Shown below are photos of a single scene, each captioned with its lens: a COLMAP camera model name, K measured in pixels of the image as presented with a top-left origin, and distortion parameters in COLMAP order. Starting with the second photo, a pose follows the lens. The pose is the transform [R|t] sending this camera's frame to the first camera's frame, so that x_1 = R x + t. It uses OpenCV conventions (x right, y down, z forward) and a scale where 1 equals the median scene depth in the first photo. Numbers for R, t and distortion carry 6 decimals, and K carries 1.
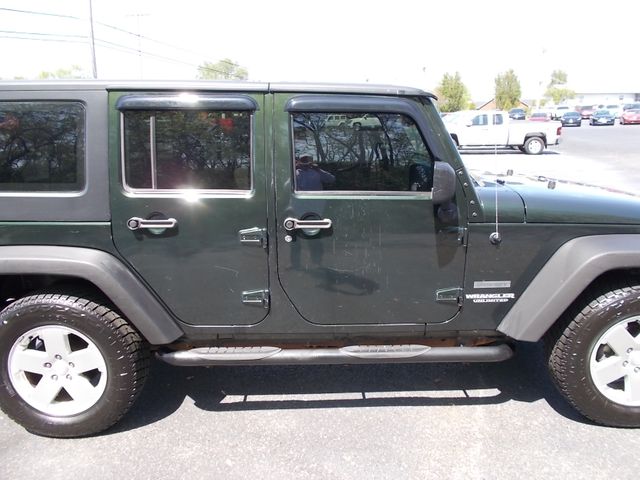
lens RADIAL K [[533.7, 0, 322.3], [0, 533.7, 207.4], [0, 0, 1]] dist [0.007411, 0.010320]
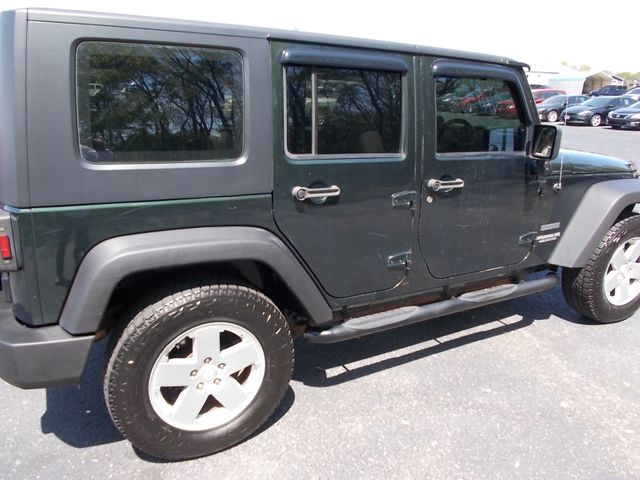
lens RADIAL K [[533.7, 0, 322.3], [0, 533.7, 207.4], [0, 0, 1]] dist [0.007411, 0.010320]
pose [[0.866504, -0.073219, 0.493771, -0.738129], [0.051225, 0.997005, 0.057948, 0.003525], [-0.496535, -0.024919, 0.867659, 0.198832]]
